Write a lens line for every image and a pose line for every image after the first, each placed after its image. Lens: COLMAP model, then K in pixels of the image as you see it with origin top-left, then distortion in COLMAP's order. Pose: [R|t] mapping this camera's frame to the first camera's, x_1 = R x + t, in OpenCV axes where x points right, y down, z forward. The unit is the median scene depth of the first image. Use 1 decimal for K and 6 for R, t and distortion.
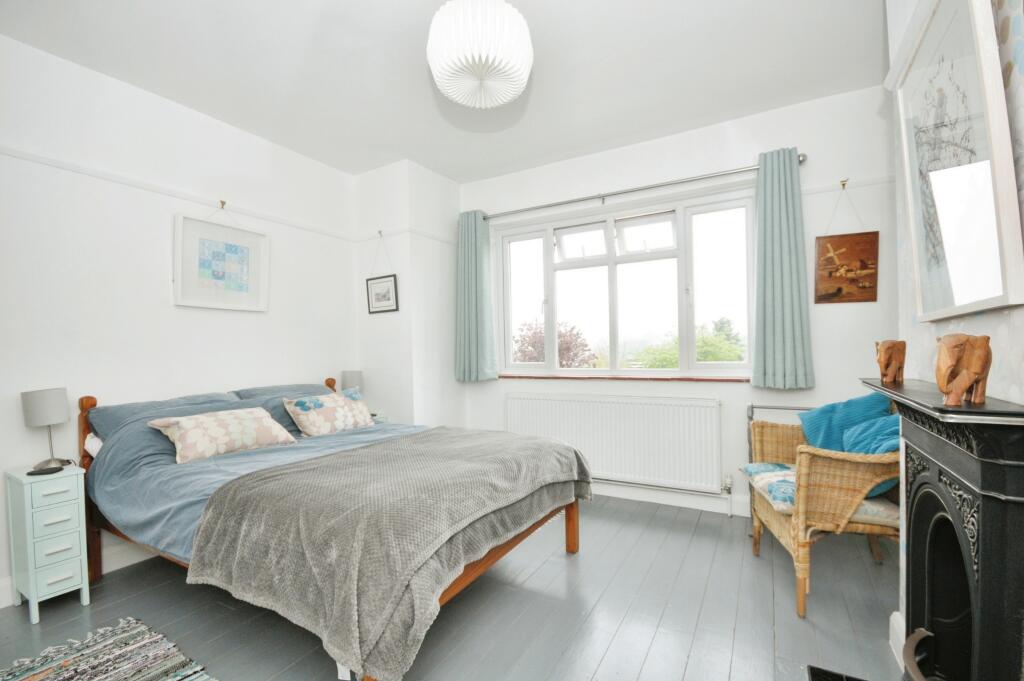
lens RADIAL K [[446.8, 0, 513.7], [0, 446.8, 347.2], [0, 0, 1]] dist [-0.001839, -0.000203]
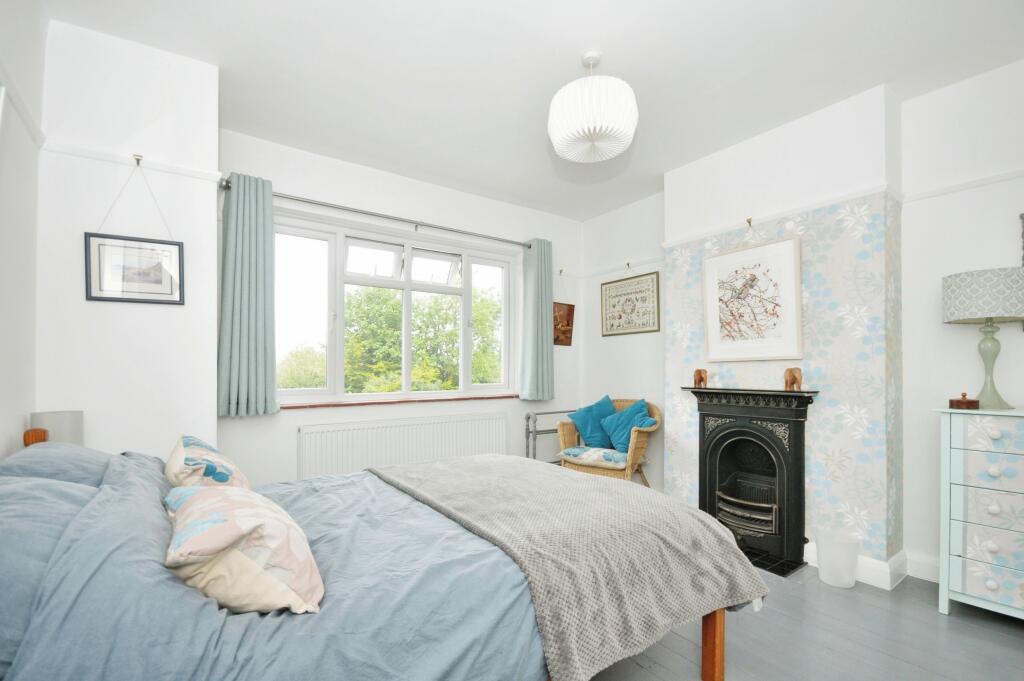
lens RADIAL K [[455.9, 0, 515.2], [0, 455.9, 368.0], [0, 0, 1]] dist [-0.000052, 0.000060]
pose [[0.420167, 0.019502, 0.907237, -0.820109], [-0.008600, 0.999810, -0.017509, 0.012977], [-0.907406, -0.000445, 0.420255, 0.450269]]
